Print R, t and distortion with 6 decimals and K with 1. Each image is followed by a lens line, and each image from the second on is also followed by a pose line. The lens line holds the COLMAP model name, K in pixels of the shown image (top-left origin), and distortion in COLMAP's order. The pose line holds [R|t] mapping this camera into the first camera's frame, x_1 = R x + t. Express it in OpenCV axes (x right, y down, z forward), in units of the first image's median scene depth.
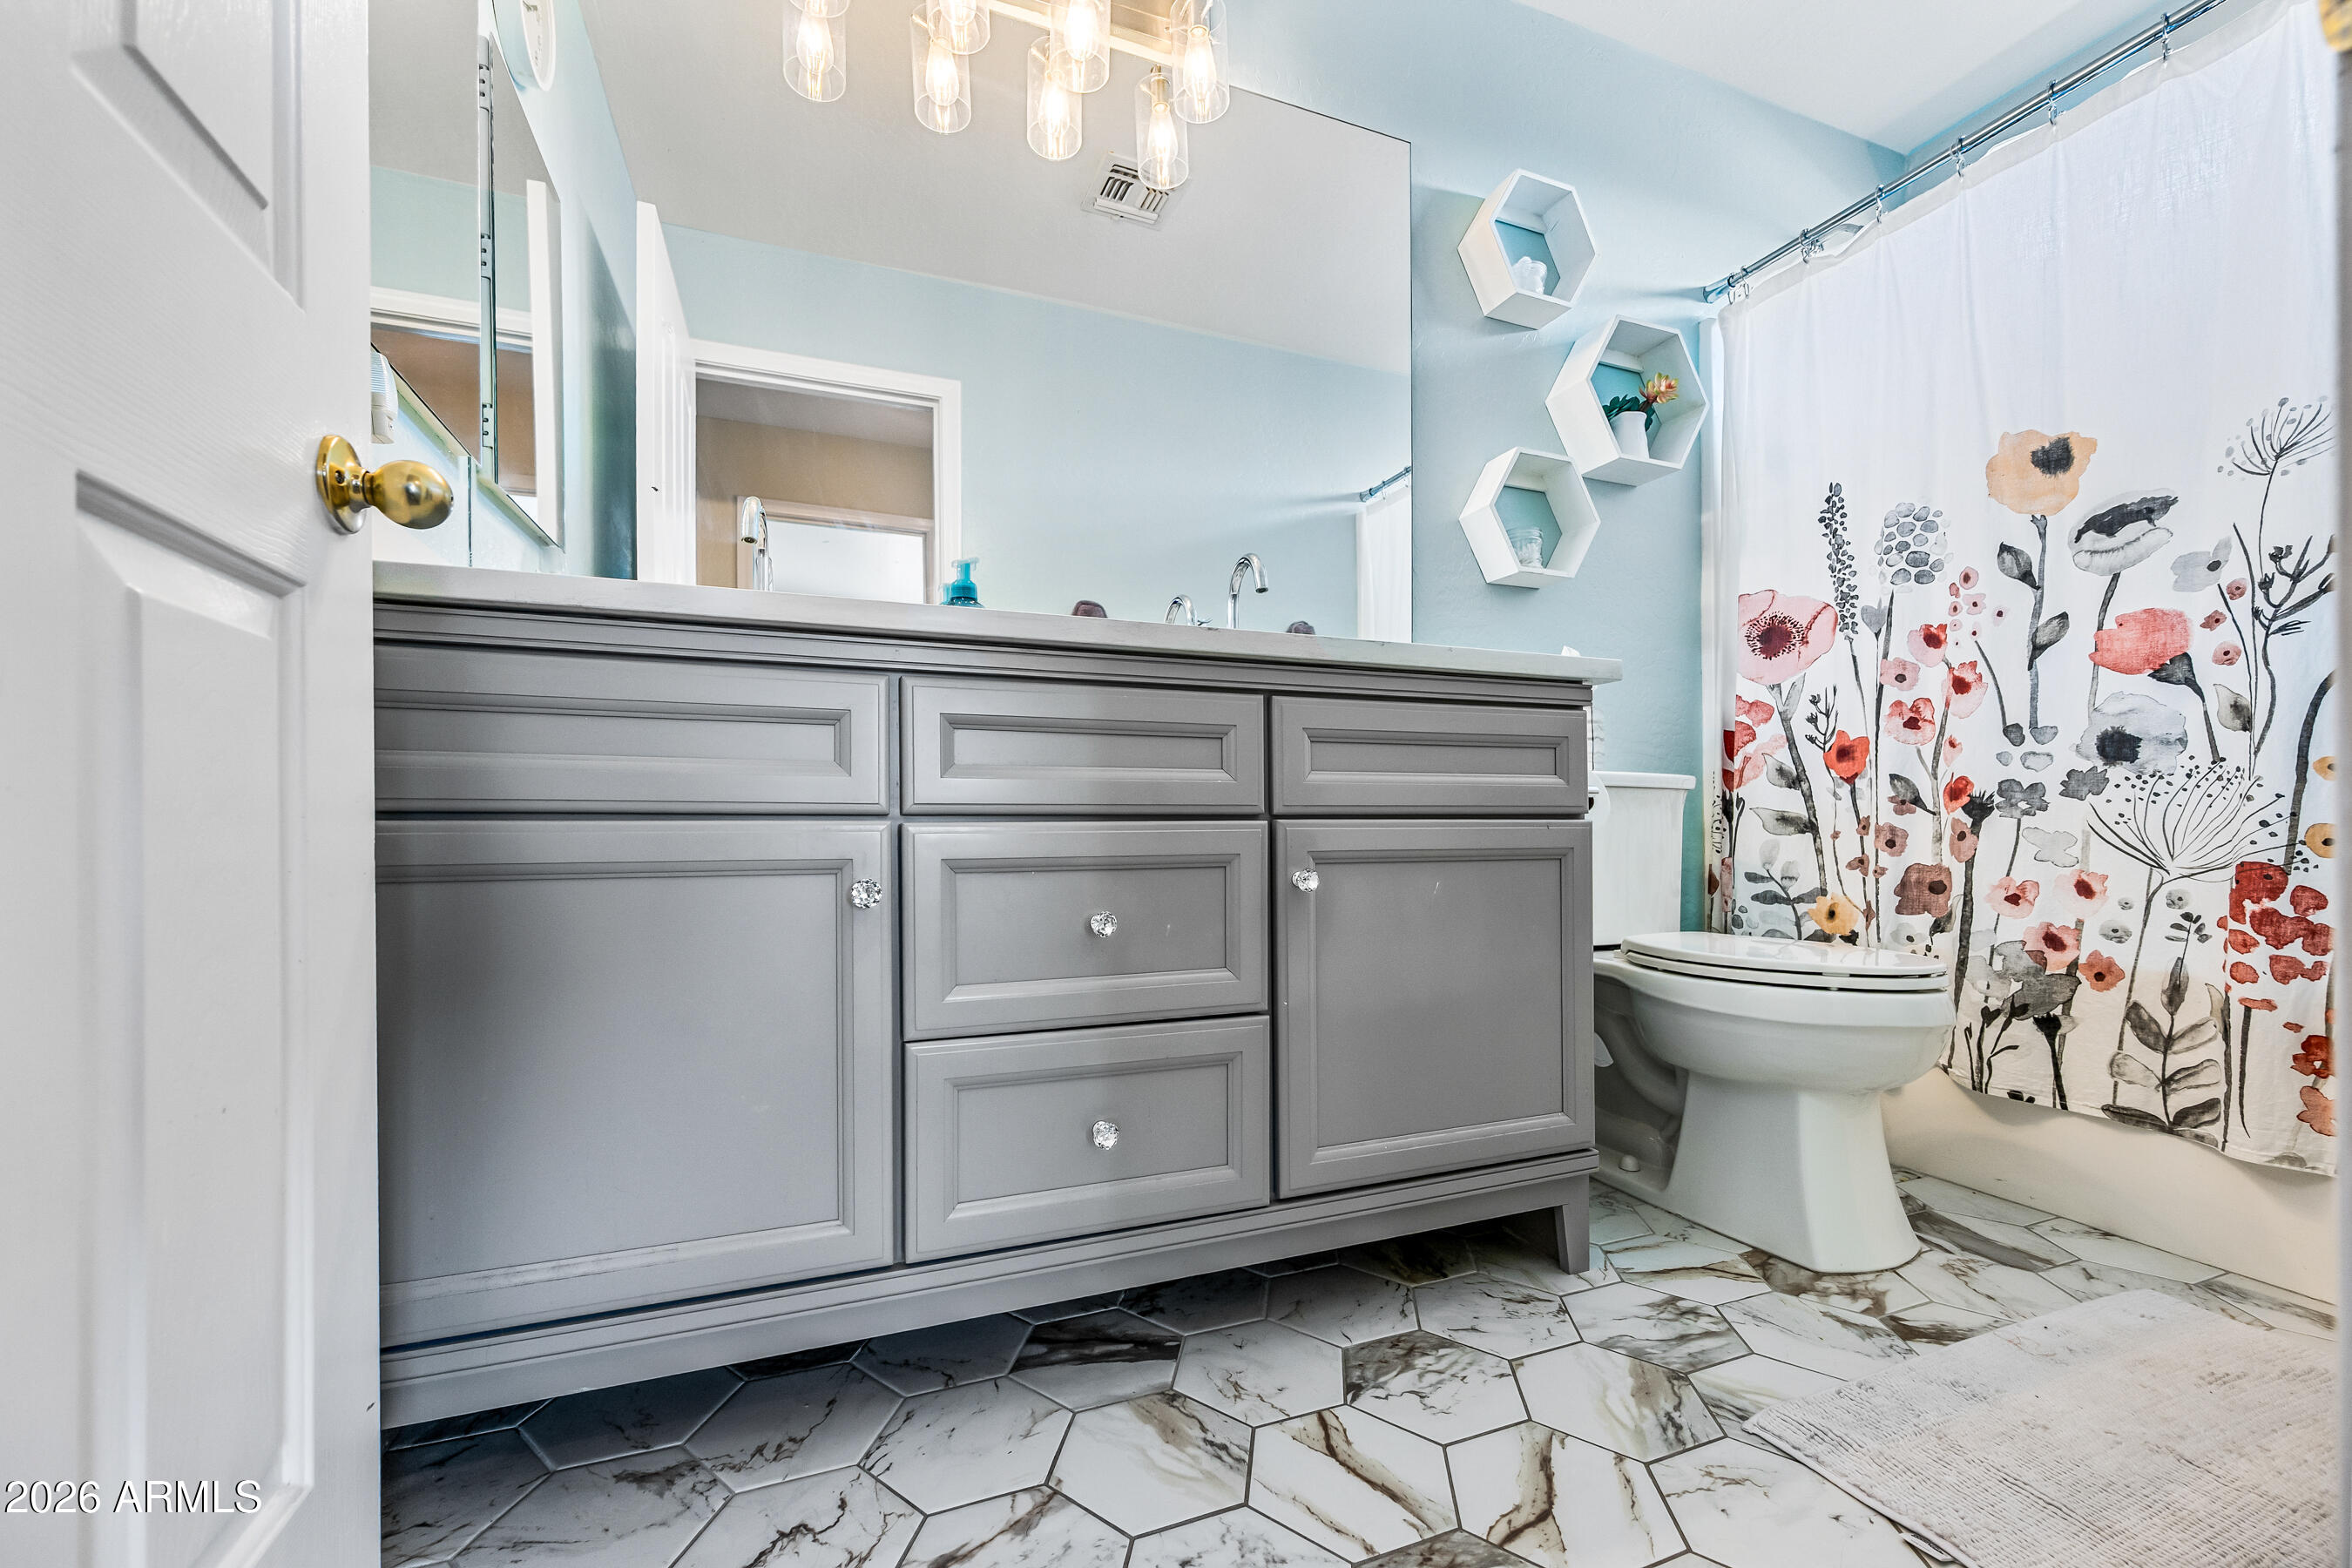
lens RADIAL K [[940.0, 0, 1146.2], [0, 940.0, 825.5], [0, 0, 1]] dist [-0.000417, 0.000314]
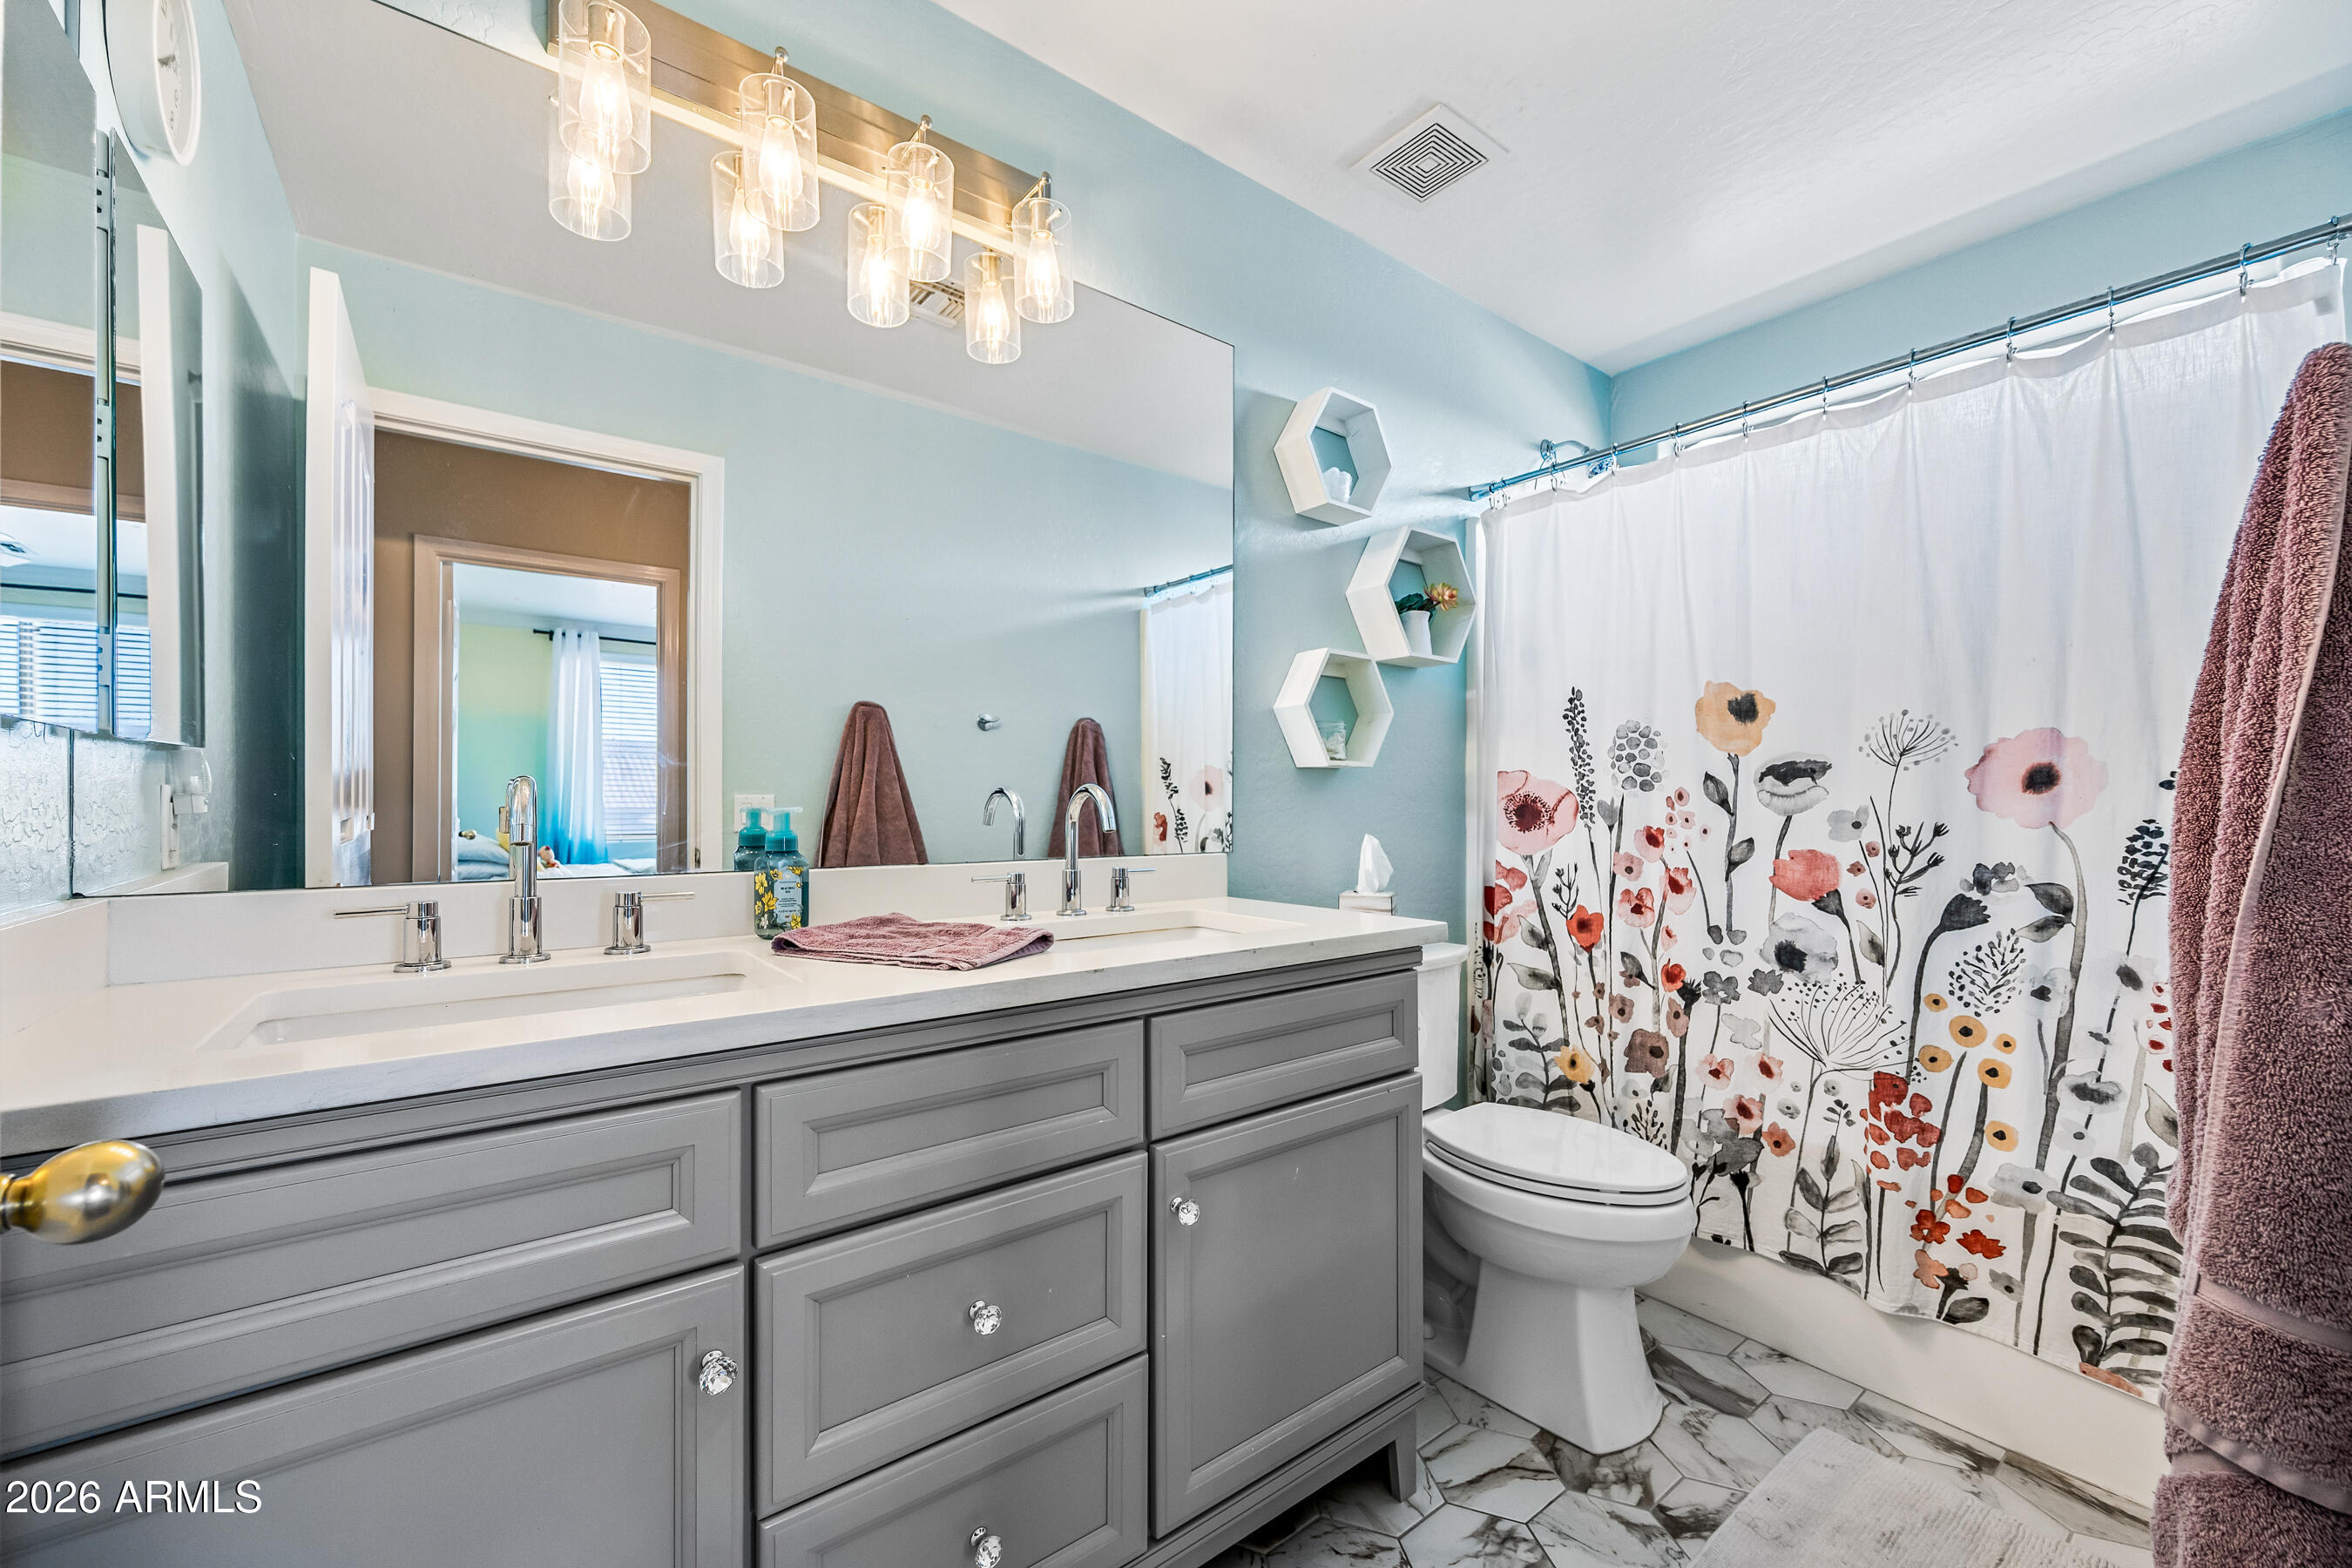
lens RADIAL K [[940.0, 0, 1154.2], [0, 940.0, 796.2], [0, 0, 1]] dist [-0.000417, 0.000314]
pose [[0.959291, 0.005172, 0.282371, -0.103127], [-0.003646, 0.999976, -0.005928, -0.272944], [-0.282395, 0.004658, 0.959287, 0.056877]]
